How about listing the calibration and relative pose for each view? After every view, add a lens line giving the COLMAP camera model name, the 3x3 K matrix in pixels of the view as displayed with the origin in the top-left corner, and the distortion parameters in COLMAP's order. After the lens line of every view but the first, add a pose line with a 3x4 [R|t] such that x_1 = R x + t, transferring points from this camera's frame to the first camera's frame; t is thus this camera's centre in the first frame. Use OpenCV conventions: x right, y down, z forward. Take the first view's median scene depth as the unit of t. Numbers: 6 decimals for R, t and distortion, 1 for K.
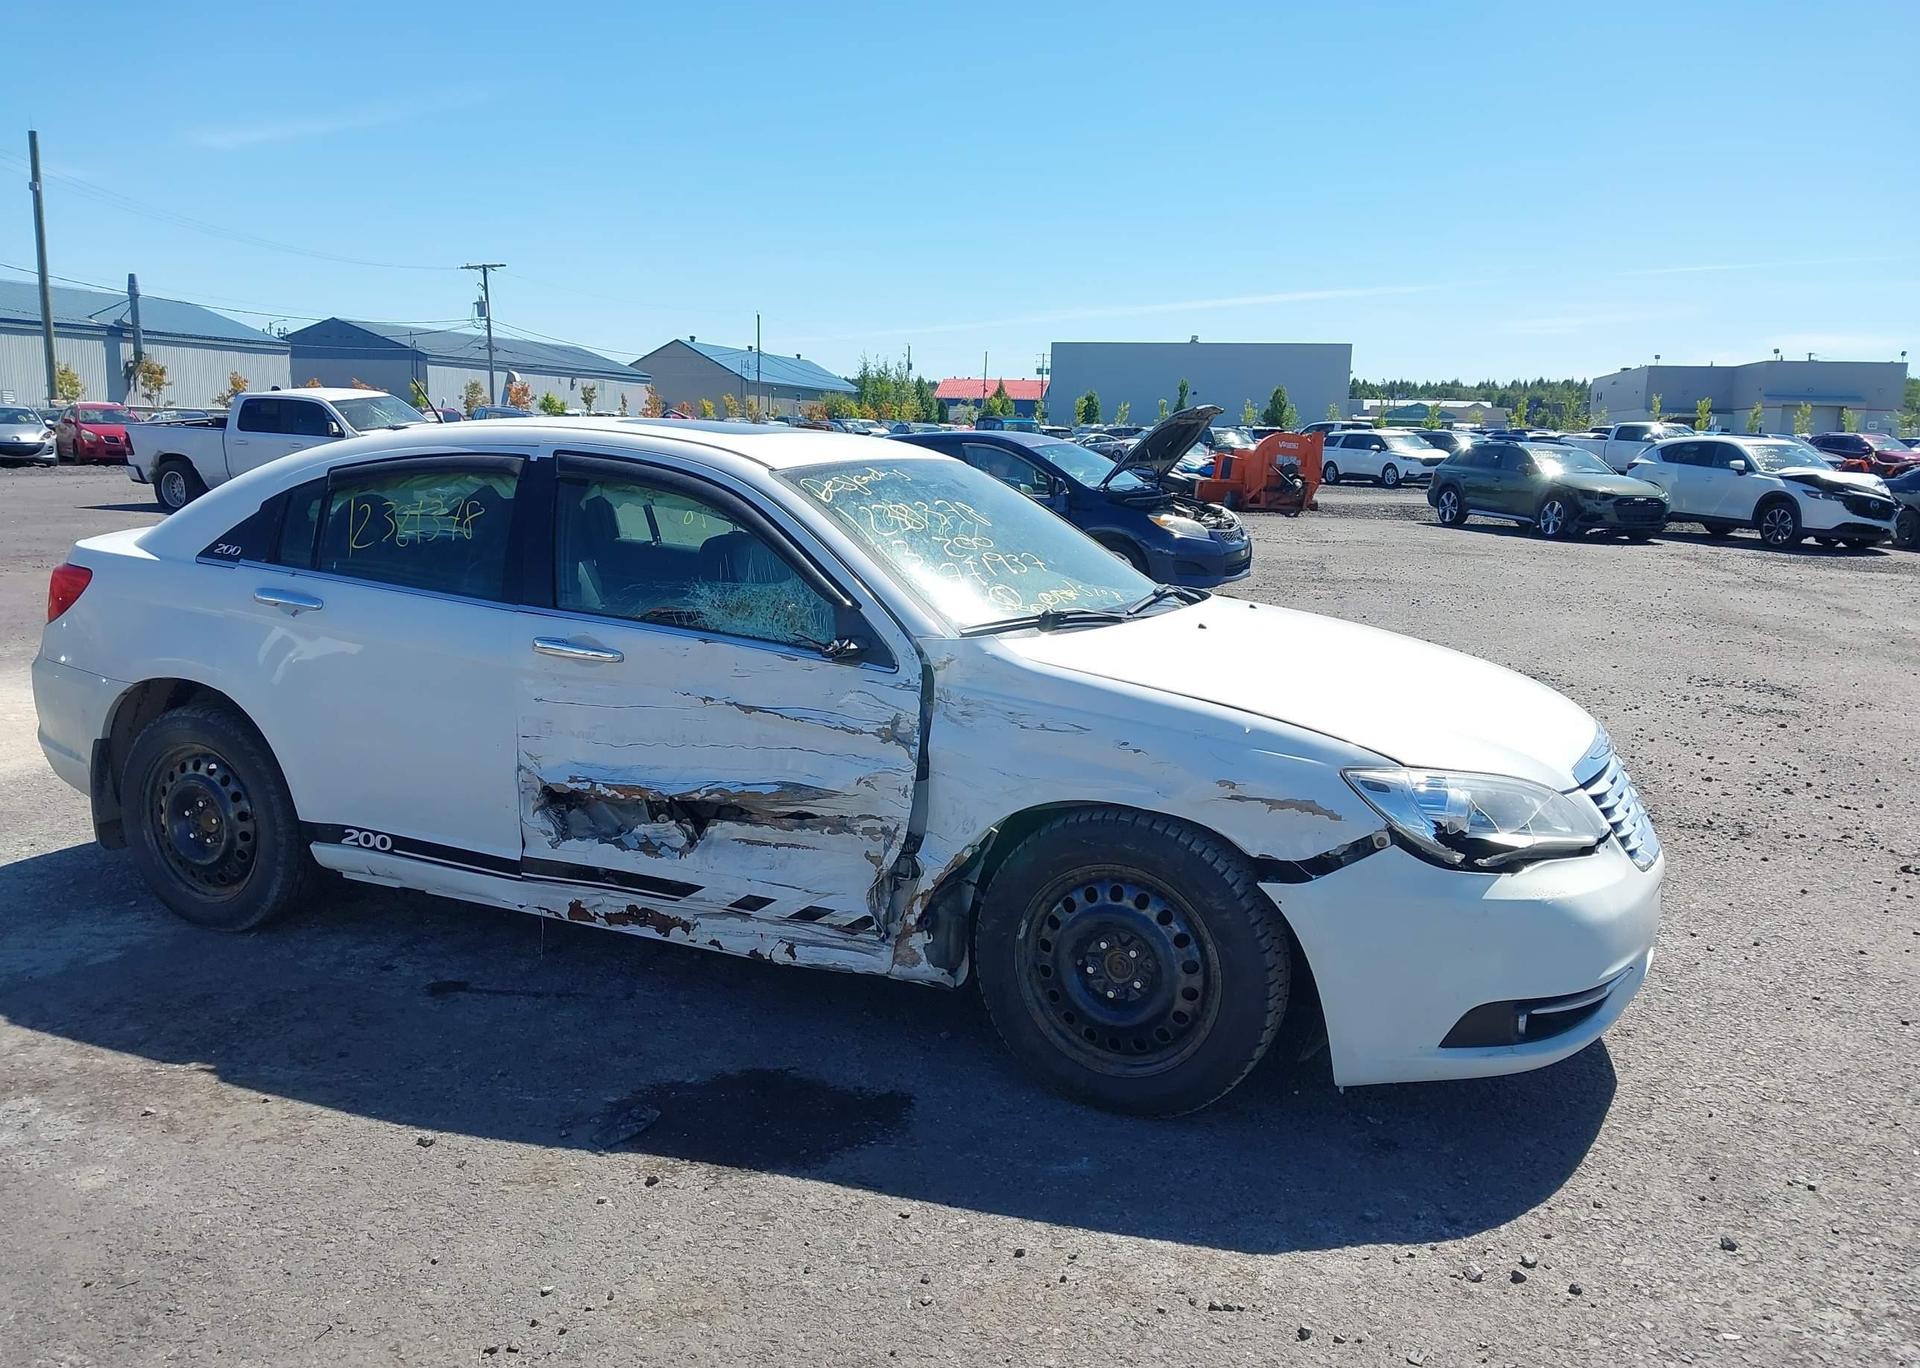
lens RADIAL K [[1511.5, 0, 966.0], [0, 1511.5, 686.3], [0, 0, 1]] dist [0.050092, -0.077059]
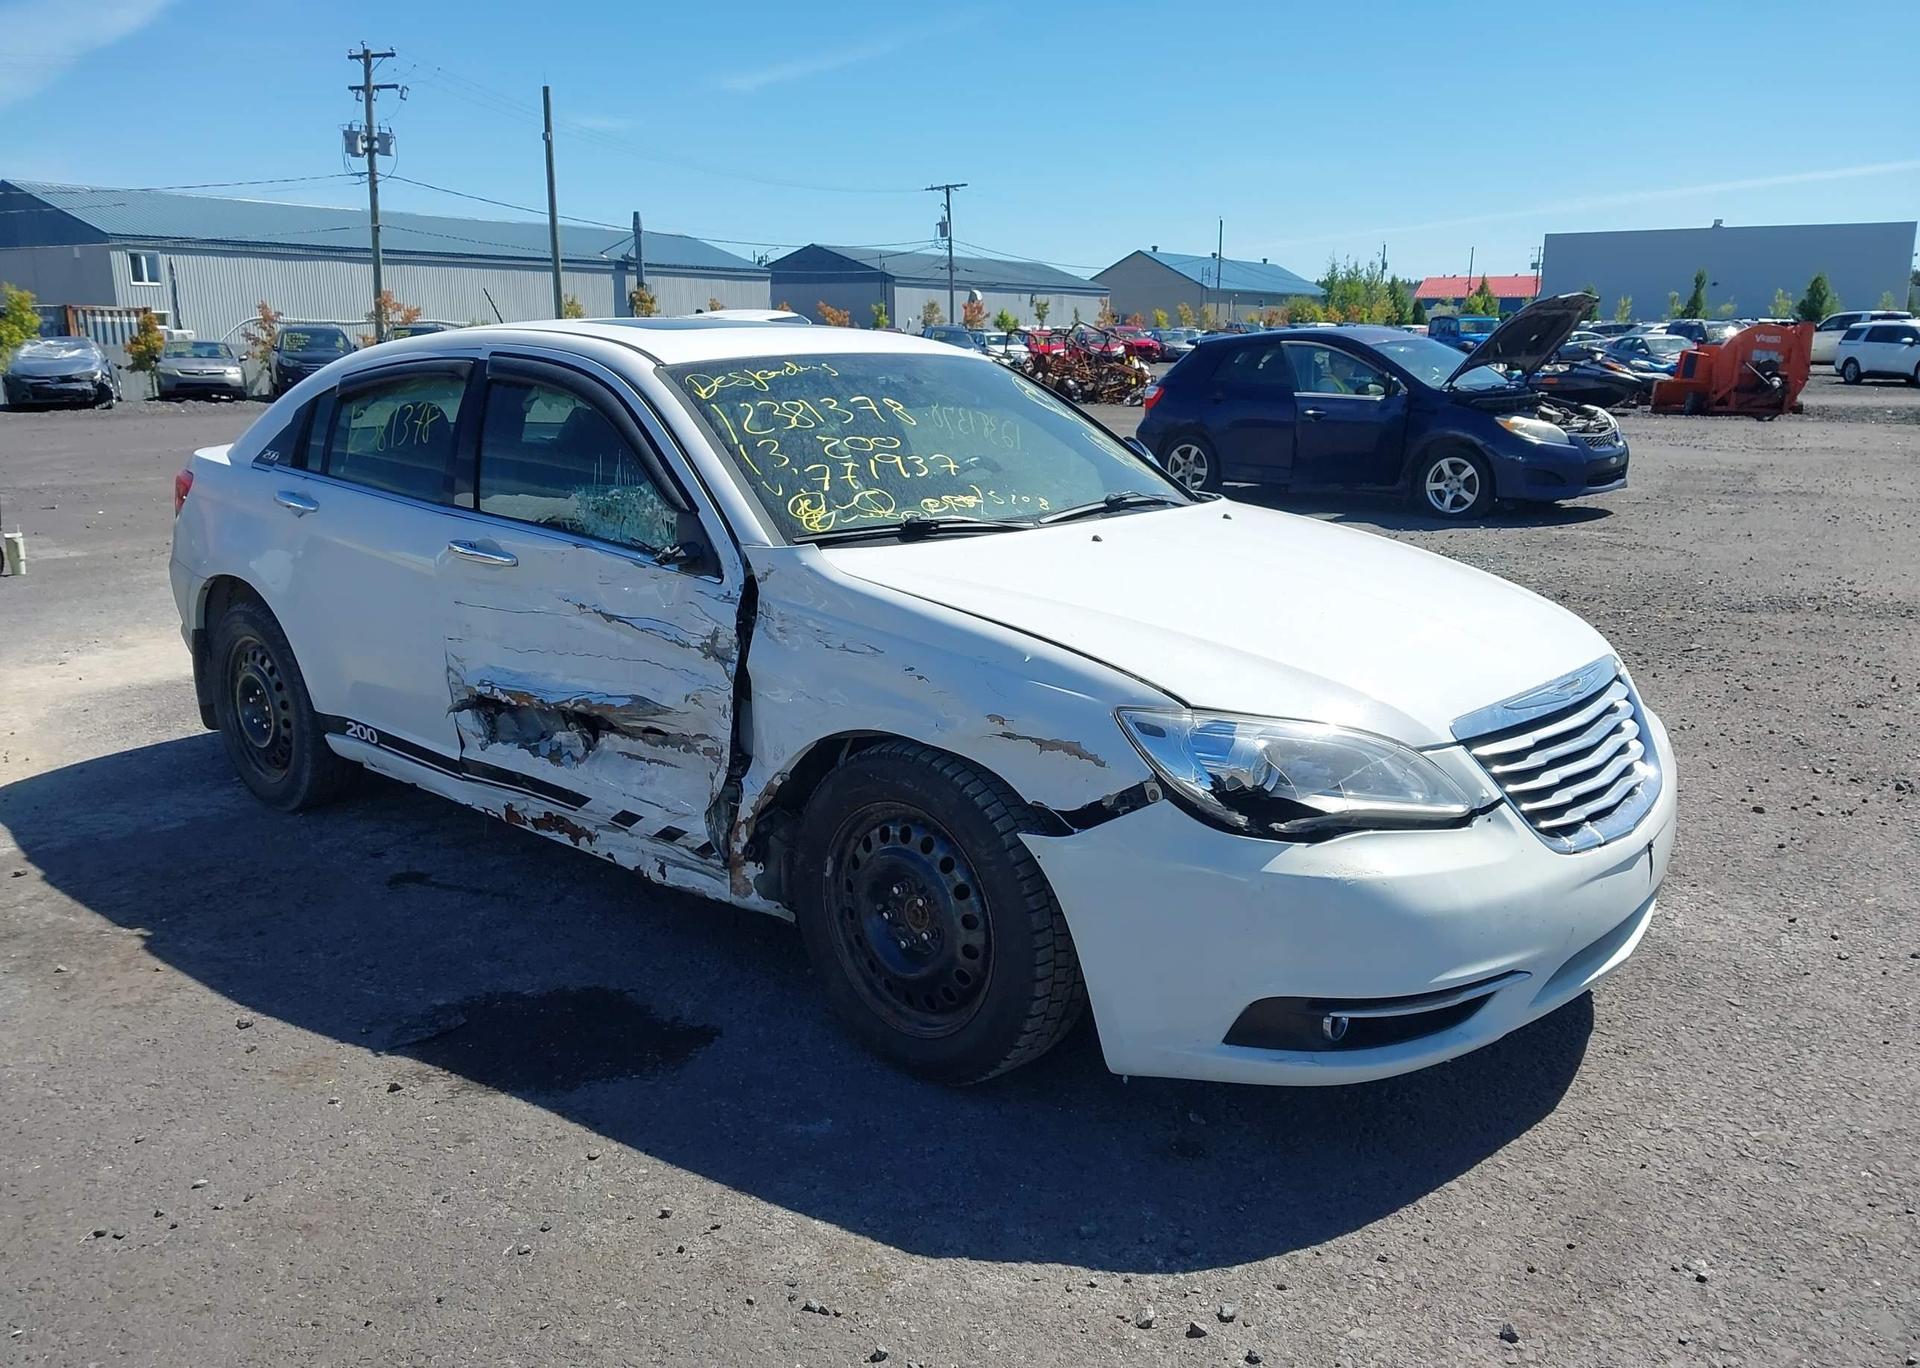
lens RADIAL K [[1511.5, 0, 955.4], [0, 1511.5, 681.3], [0, 0, 1]] dist [0.050092, -0.077059]
pose [[0.953400, 0.040742, -0.298946, 0.331620], [-0.024747, 0.998062, 0.057098, -0.004734], [0.300692, -0.047039, 0.952560, 0.135478]]
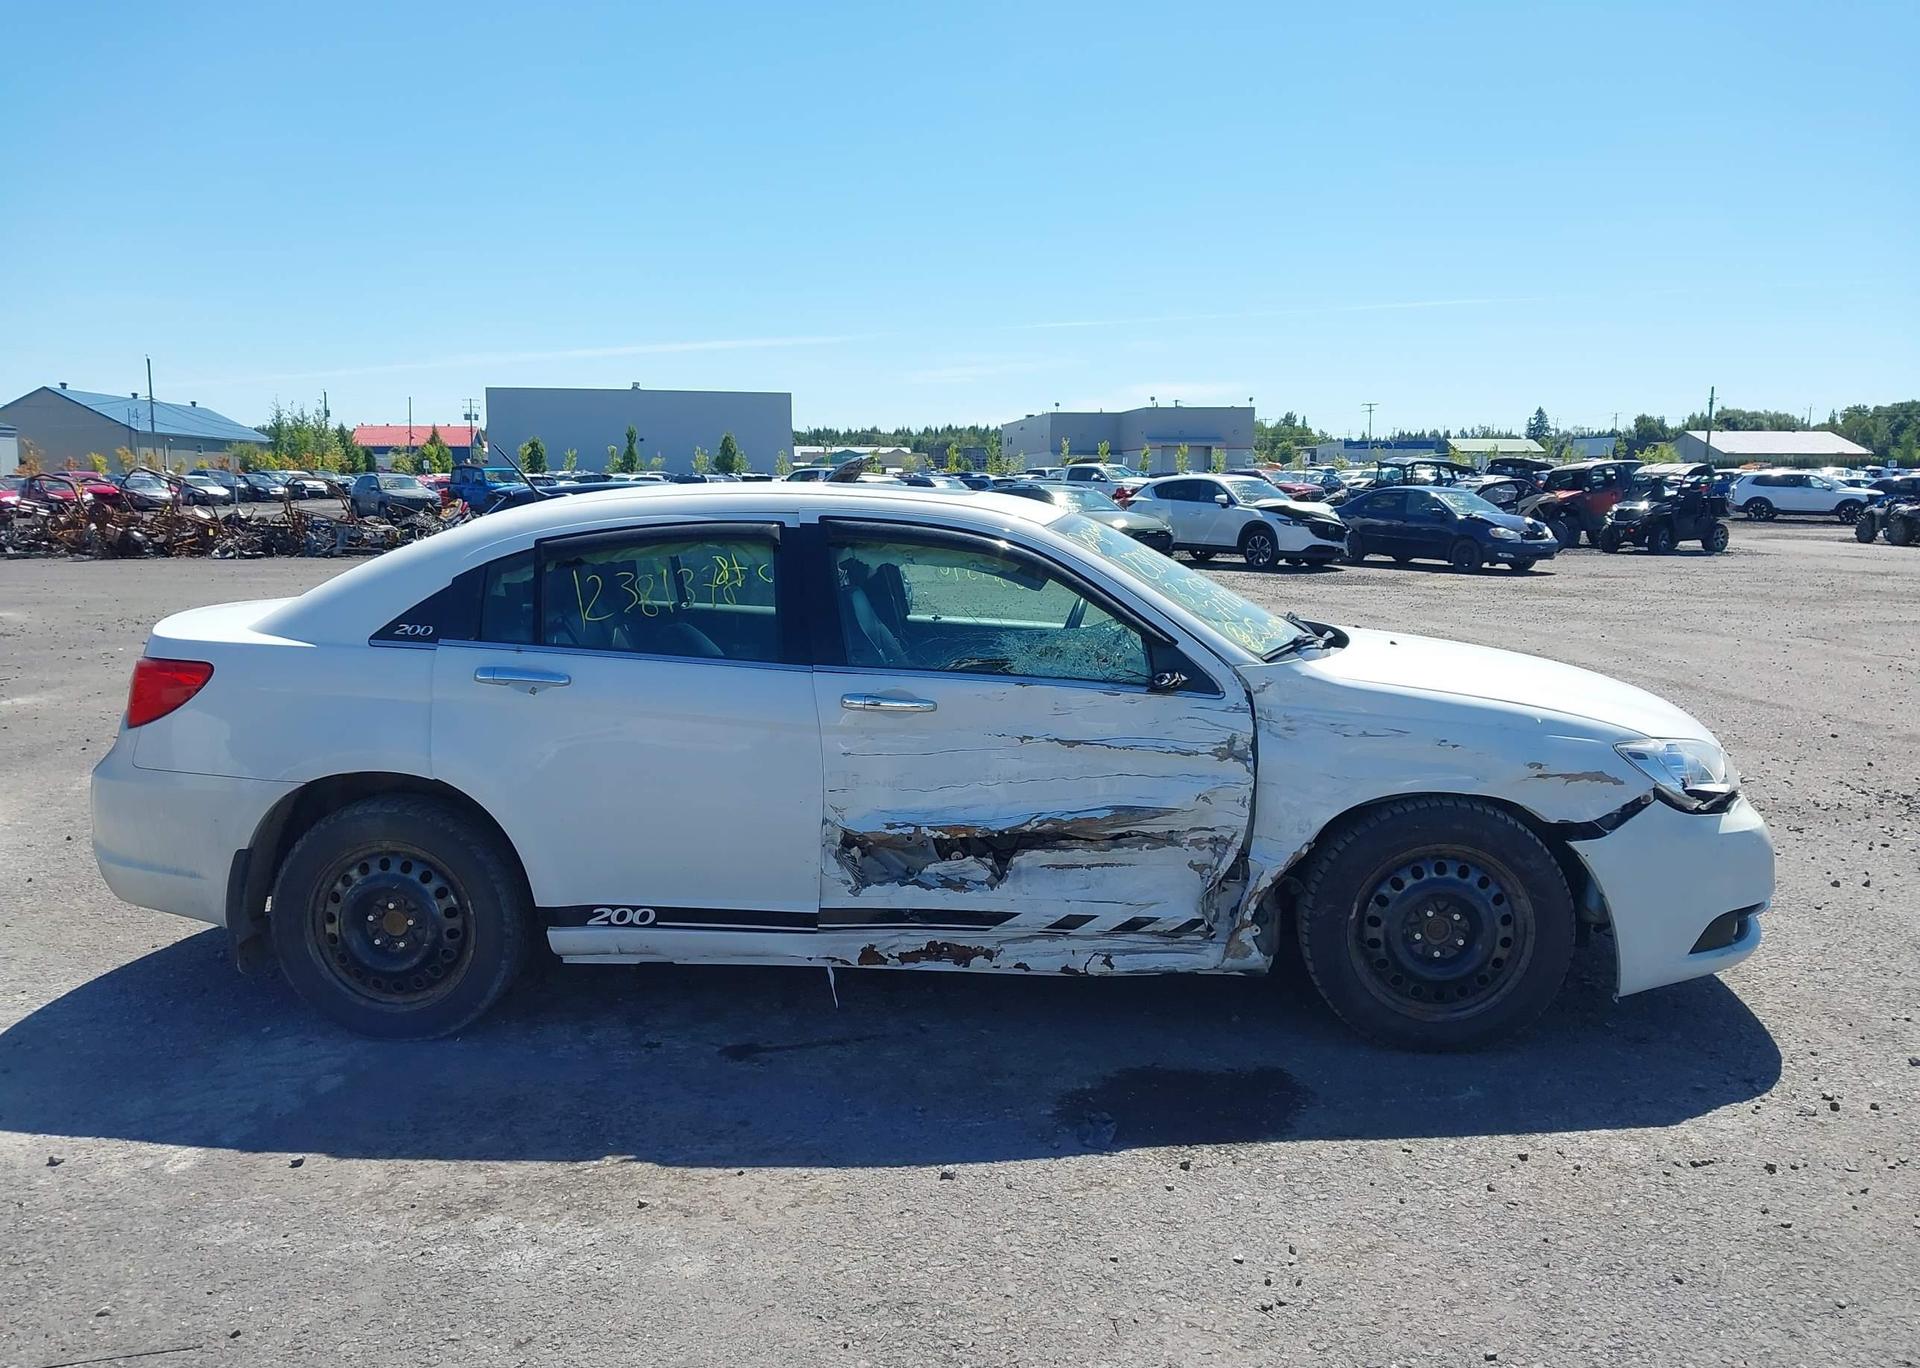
lens RADIAL K [[1511.5, 0, 971.8], [0, 1511.5, 688.4], [0, 0, 1]] dist [0.050092, -0.077059]
pose [[0.930764, -0.071091, 0.358643, -0.561663], [0.081146, 0.996617, -0.013040, -0.015265], [-0.356502, 0.041240, 0.933384, 0.004536]]
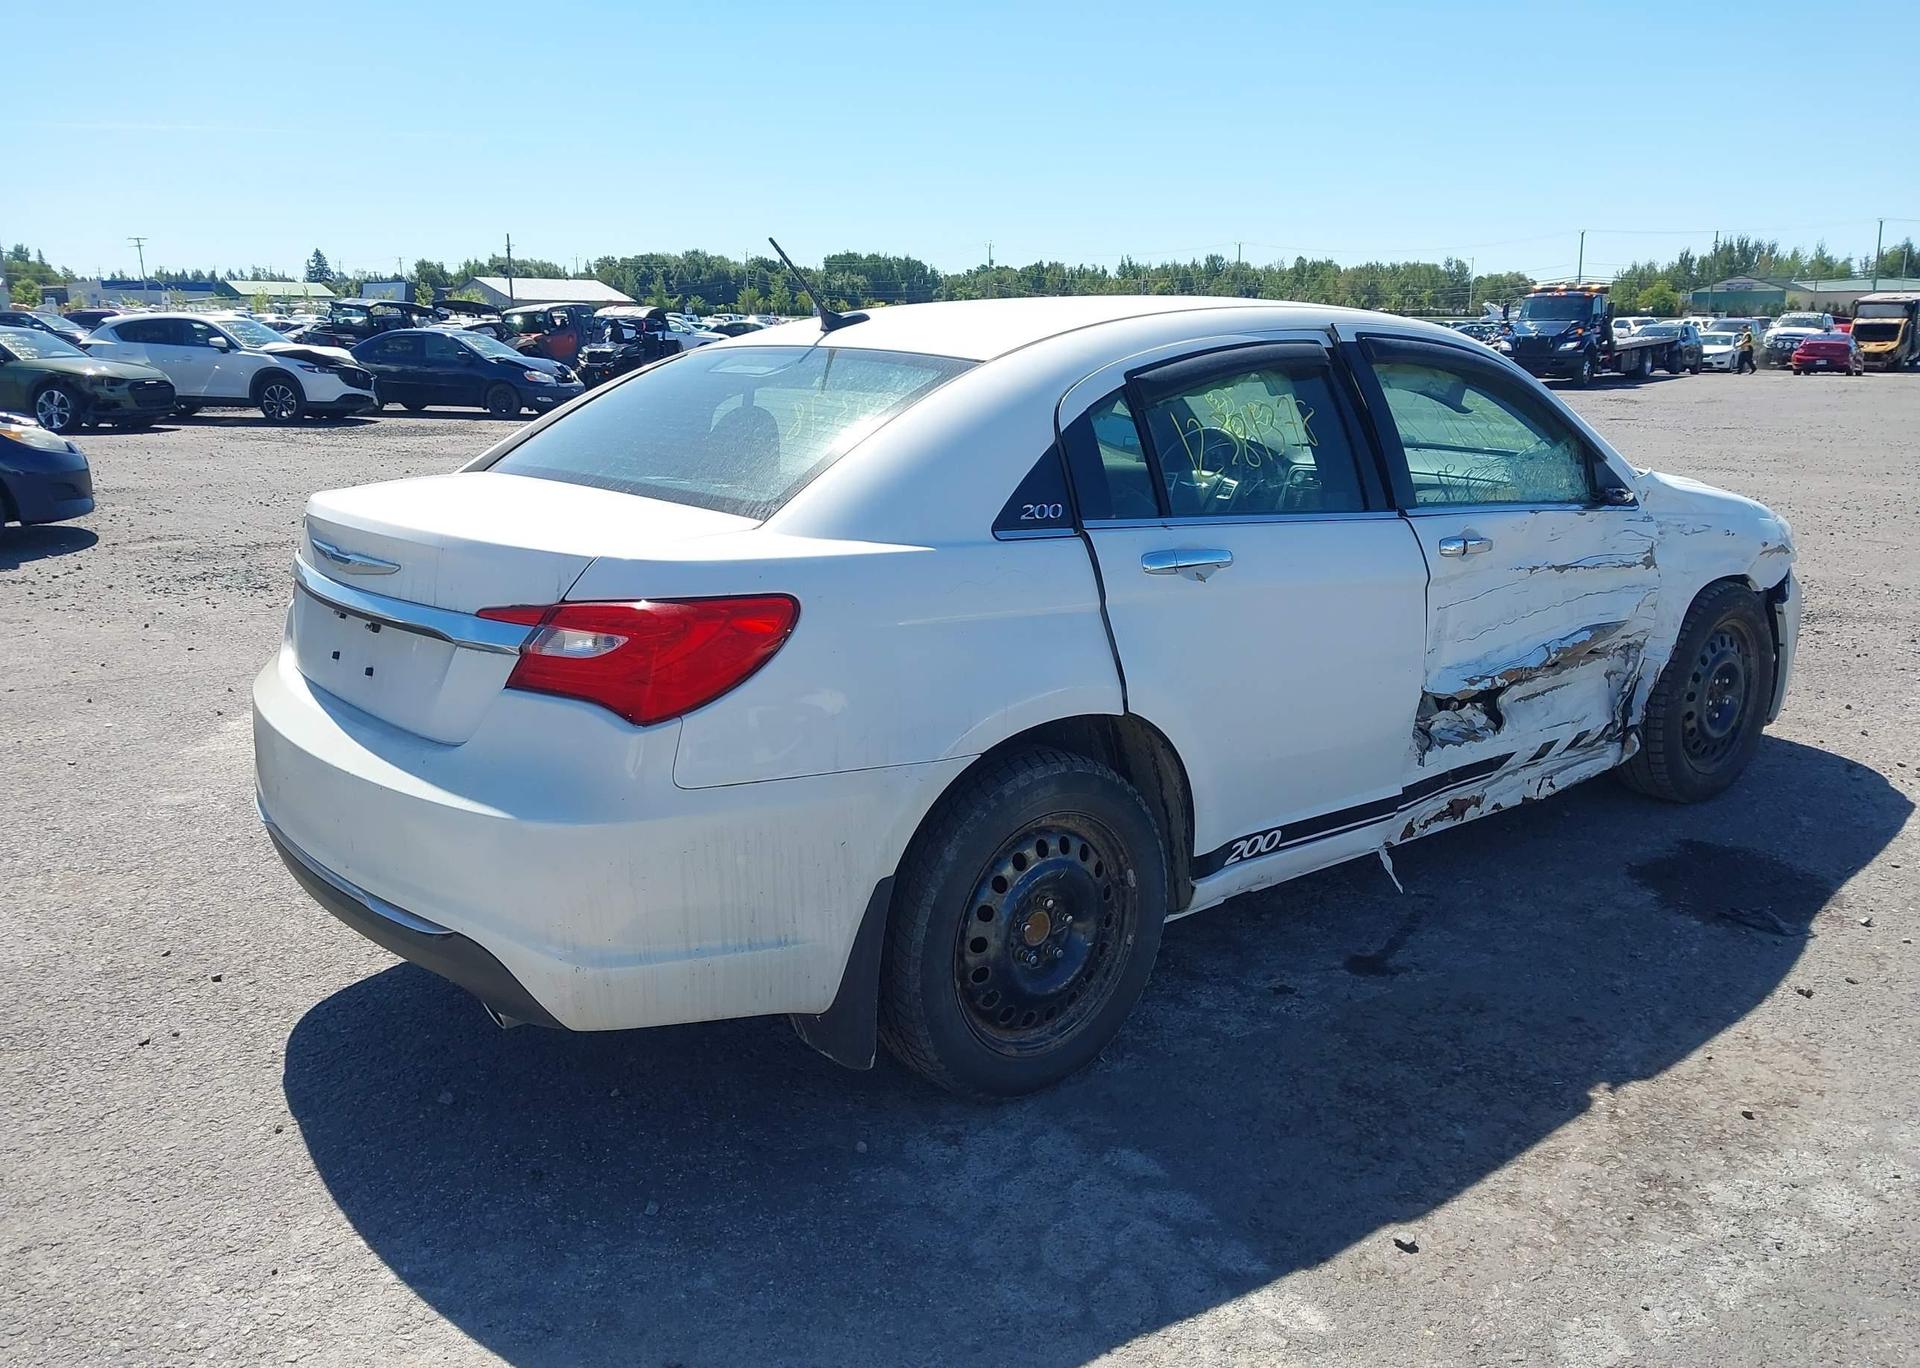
lens RADIAL K [[1511.5, 0, 962.7], [0, 1511.5, 699.6], [0, 0, 1]] dist [0.050092, -0.077059]
pose [[0.434053, -0.236991, 0.869157, -1.201216], [0.161753, 0.969601, 0.183601, -0.150803], [-0.886247, 0.060896, 0.459192, 0.827699]]
